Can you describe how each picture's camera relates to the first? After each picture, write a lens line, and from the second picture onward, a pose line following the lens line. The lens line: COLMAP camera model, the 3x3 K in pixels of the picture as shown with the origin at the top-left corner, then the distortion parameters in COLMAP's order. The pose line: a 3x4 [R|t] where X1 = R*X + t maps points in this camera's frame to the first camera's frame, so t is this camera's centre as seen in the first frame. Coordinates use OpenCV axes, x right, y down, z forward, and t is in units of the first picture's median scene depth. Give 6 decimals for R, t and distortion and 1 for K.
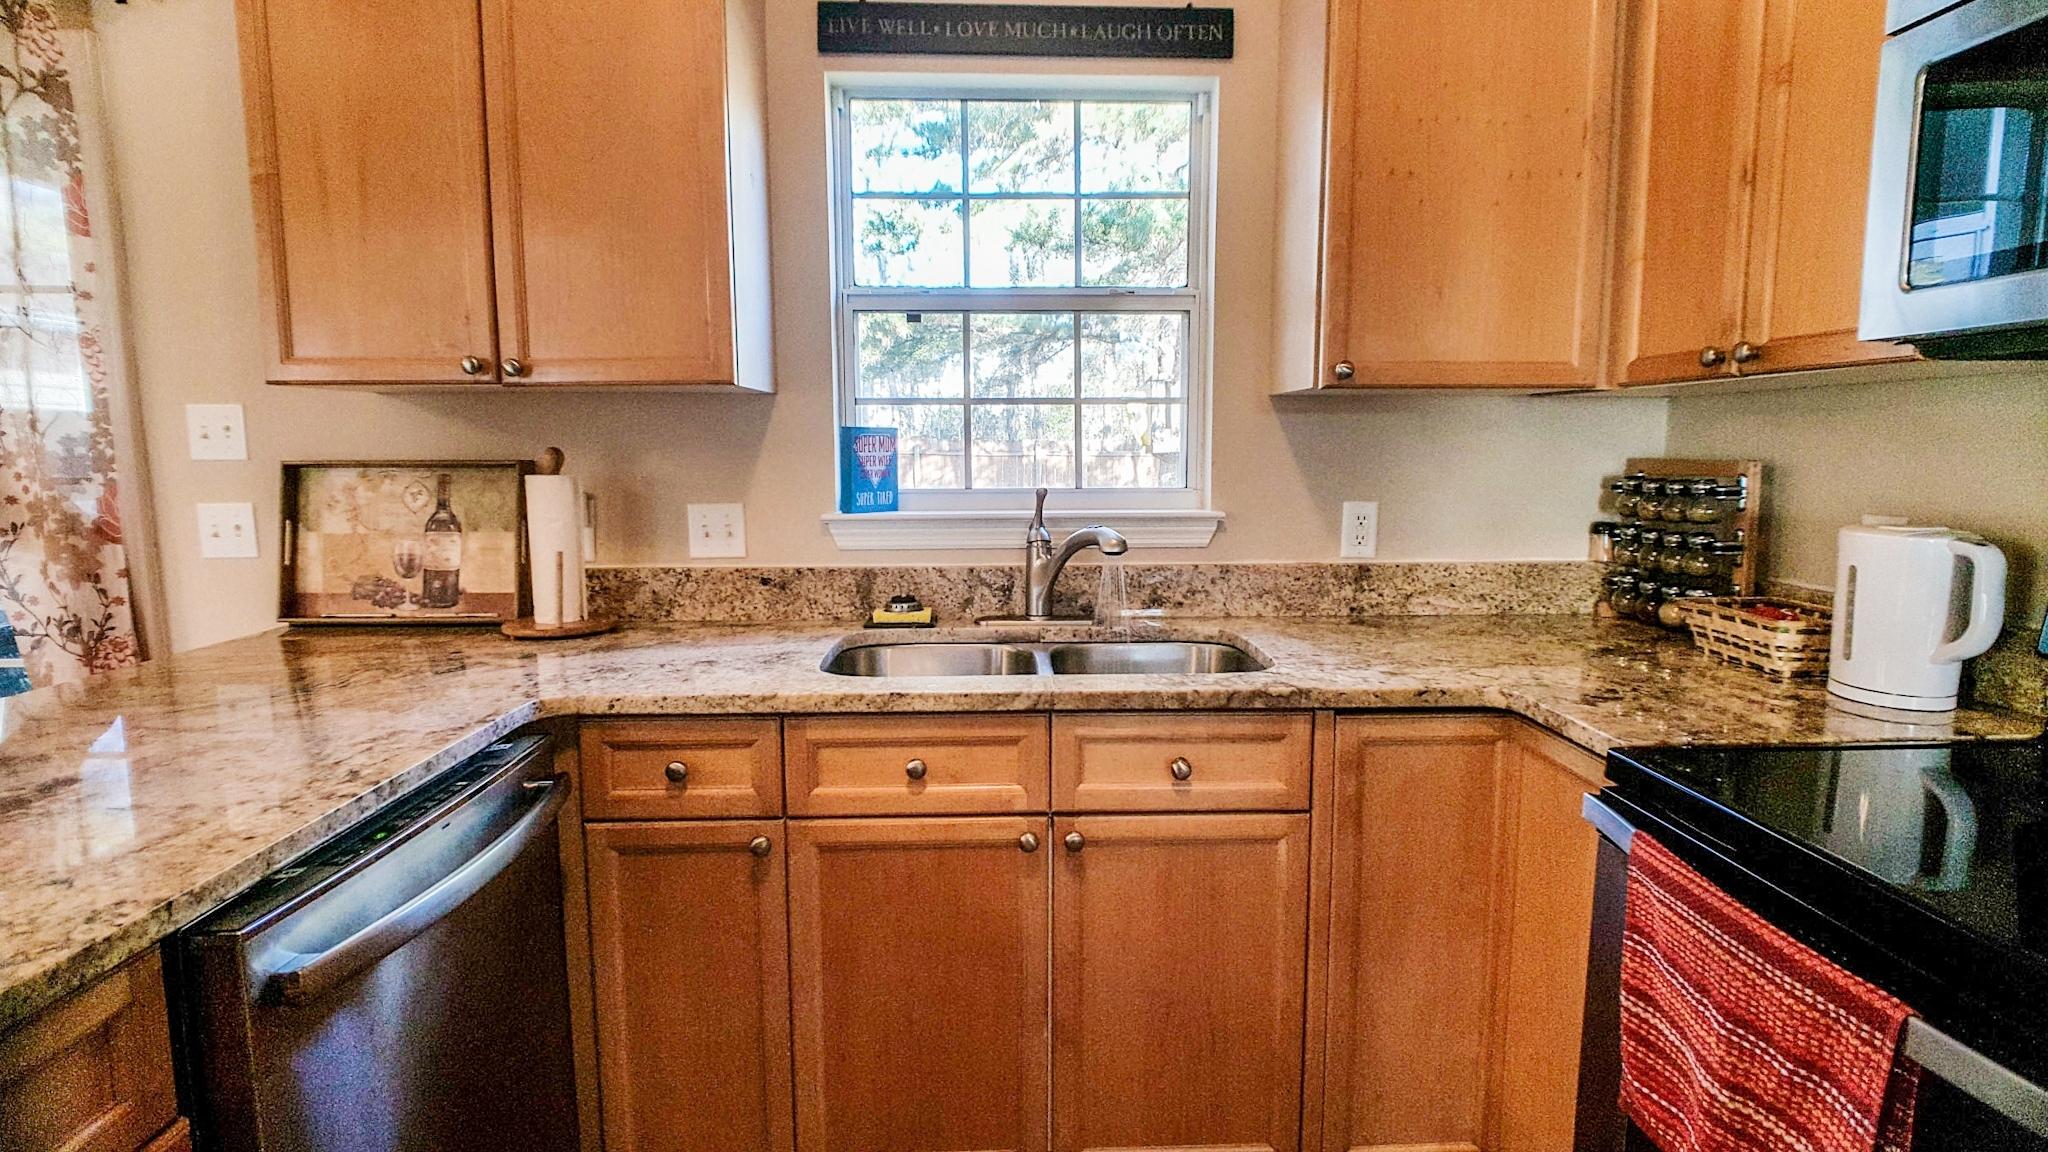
lens RADIAL K [[1012.0, 0, 1033.9], [0, 1012.0, 566.4], [0, 0, 1]] dist [-0.005372, -0.002635]
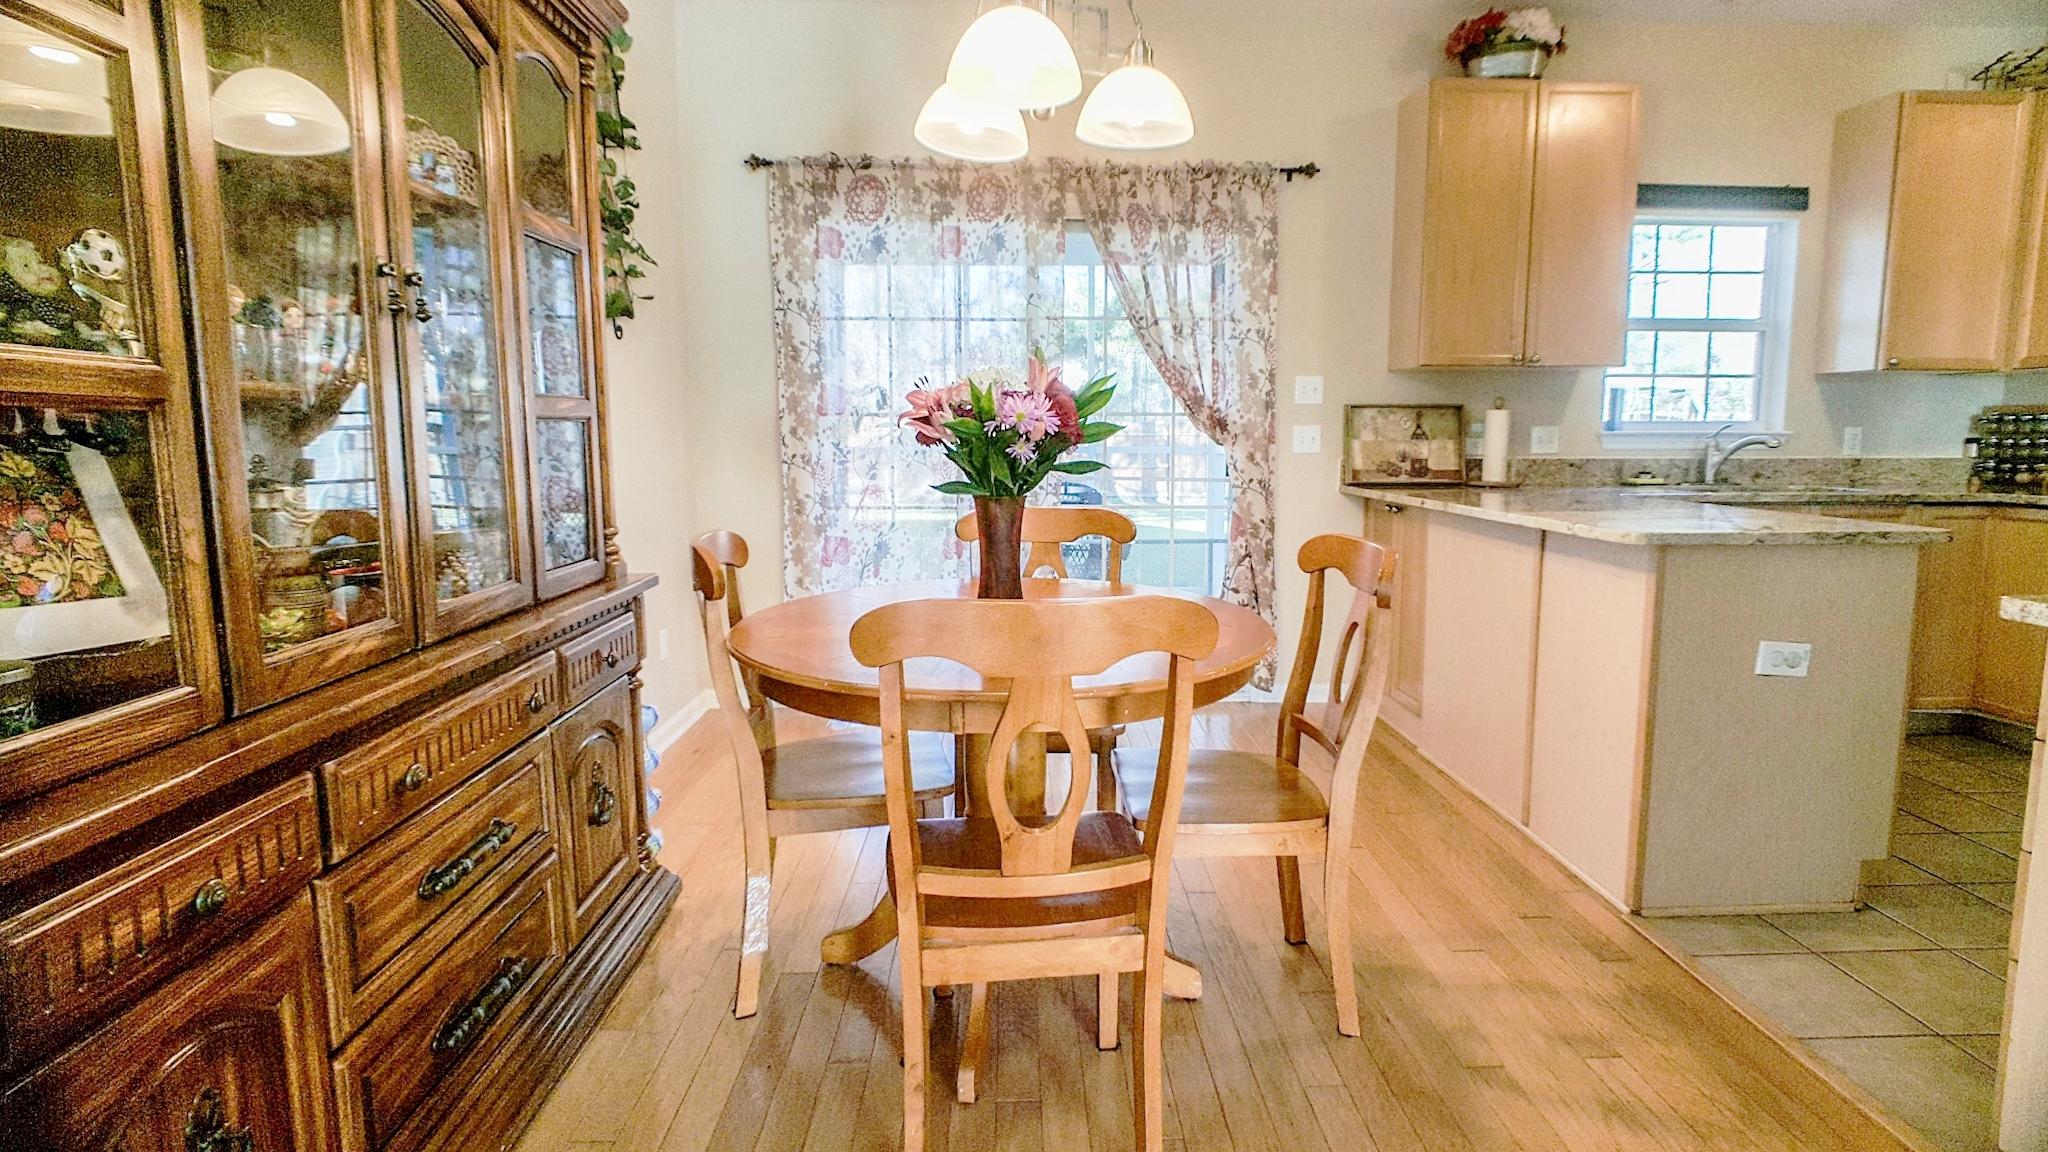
lens RADIAL K [[1012.0, 0, 1051.4], [0, 1012.0, 556.3], [0, 0, 1]] dist [-0.005372, -0.002635]
pose [[0.999932, -0.000771, 0.011609, -1.351242], [0.000738, 0.999996, 0.002833, 0.193647], [-0.011612, -0.002825, 0.999929, -1.023885]]
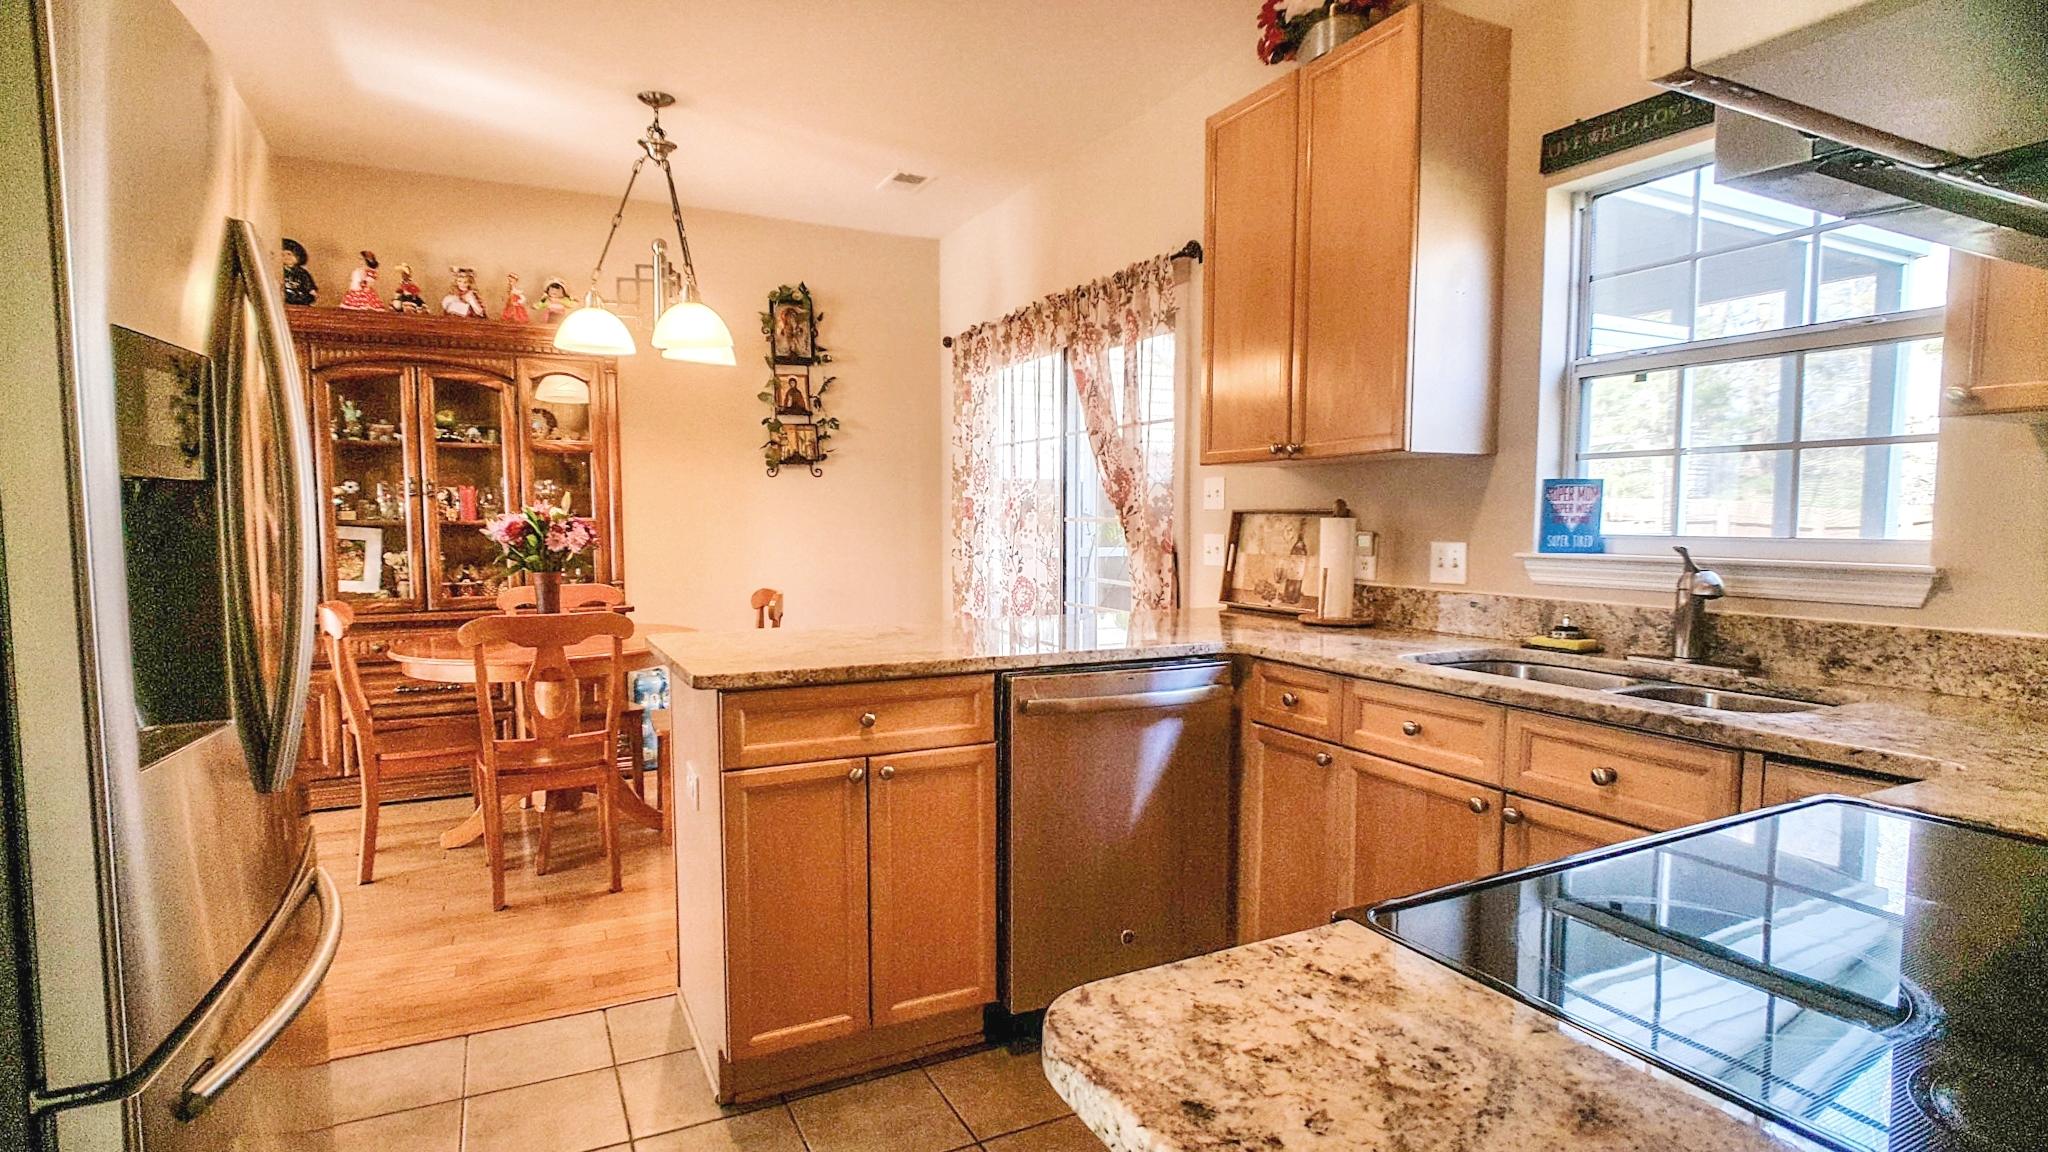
lens RADIAL K [[1012.0, 0, 995.8], [0, 1012.0, 599.2], [0, 0, 1]] dist [-0.005372, -0.002635]
pose [[0.405958, 0.075890, -0.910735, 0.650768], [-0.112262, 0.993140, 0.032716, 0.034529], [0.906970, 0.088960, 0.411693, -0.056986]]
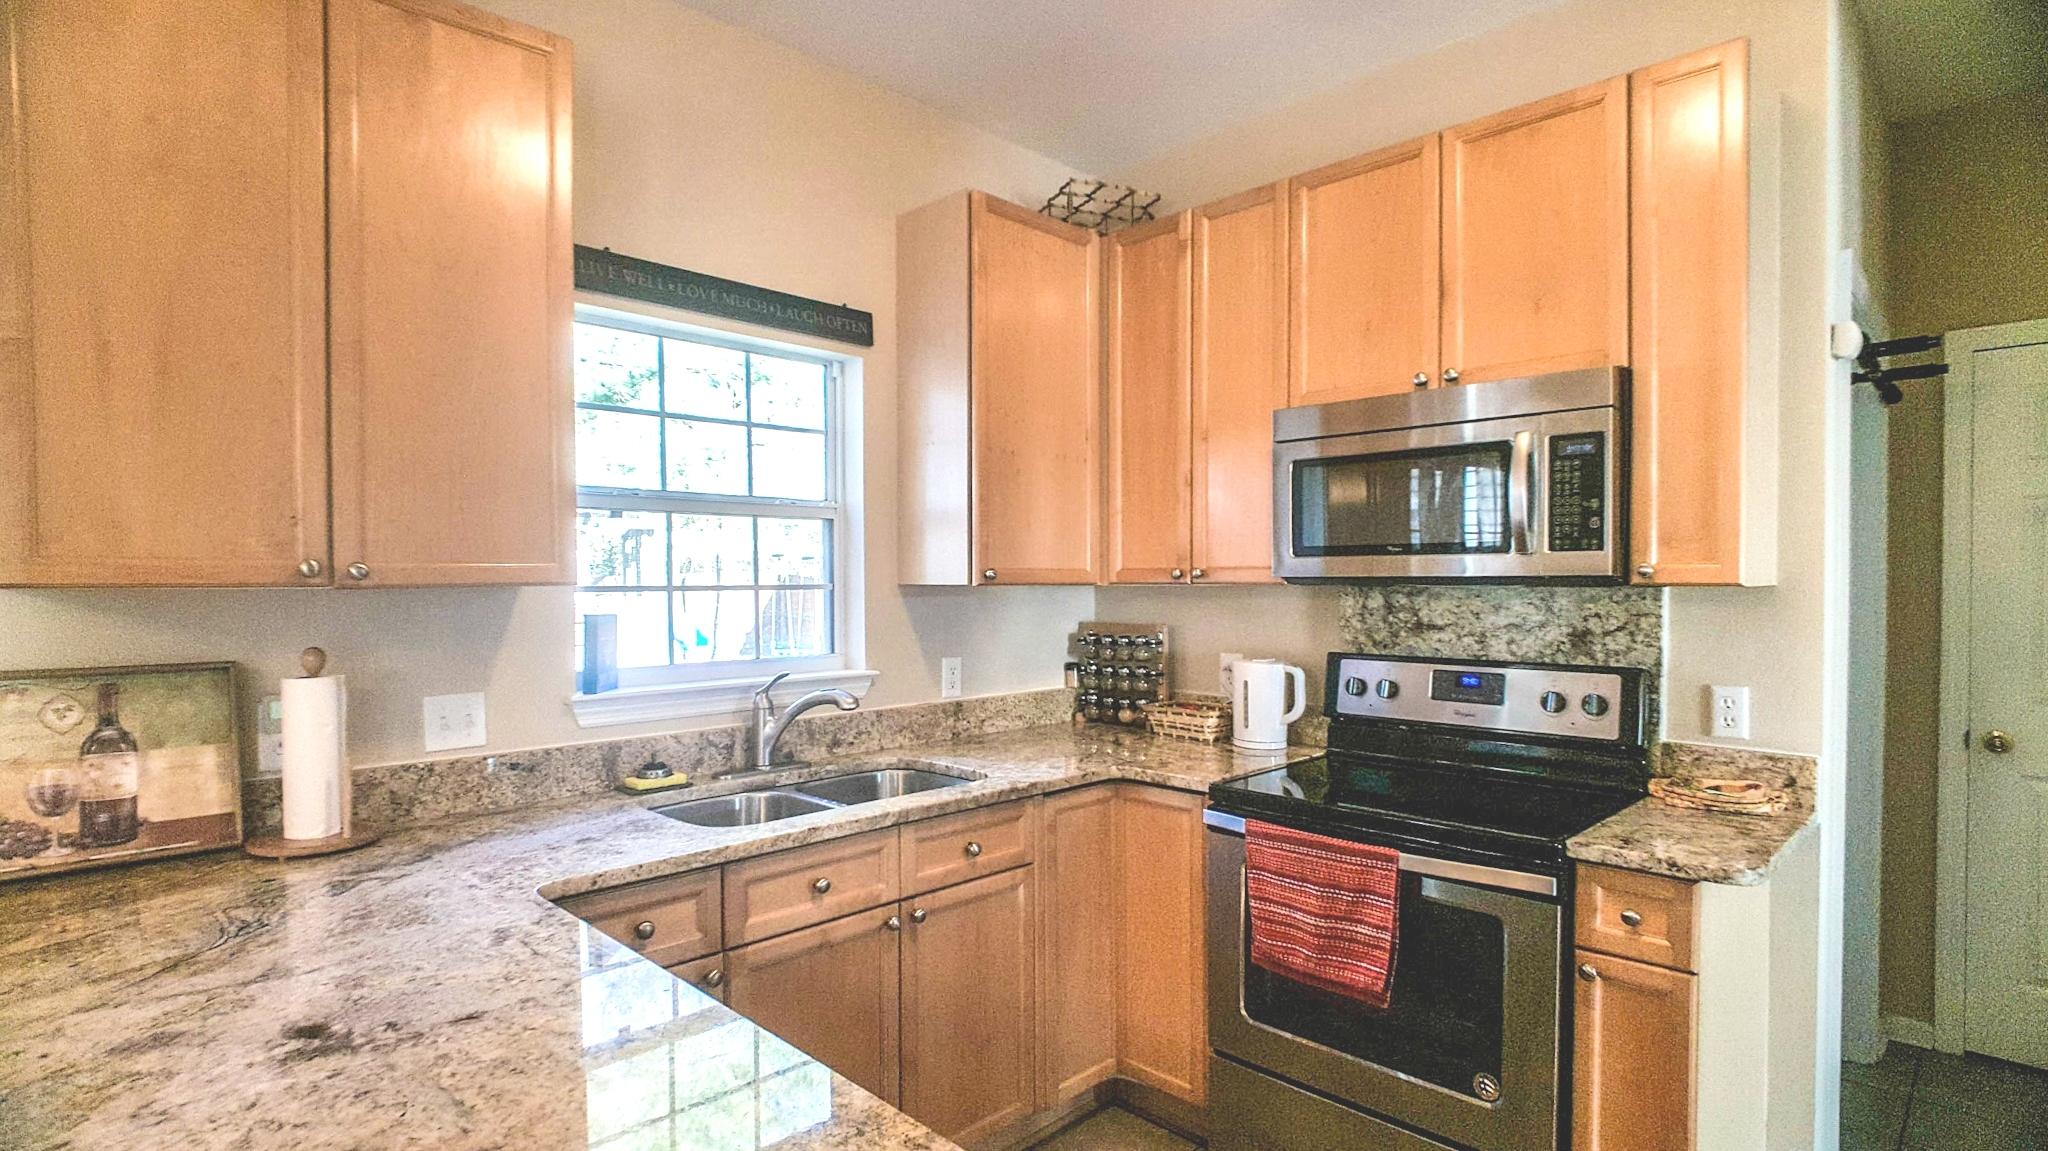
lens RADIAL K [[1012.0, 0, 1023.1], [0, 1012.0, 593.2], [0, 0, 1]] dist [-0.005372, -0.002635]
pose [[0.730994, -0.009409, 0.682319, -0.600168], [0.083882, 0.993561, -0.076166, -0.039017], [-0.677208, 0.112911, 0.727076, -0.120123]]
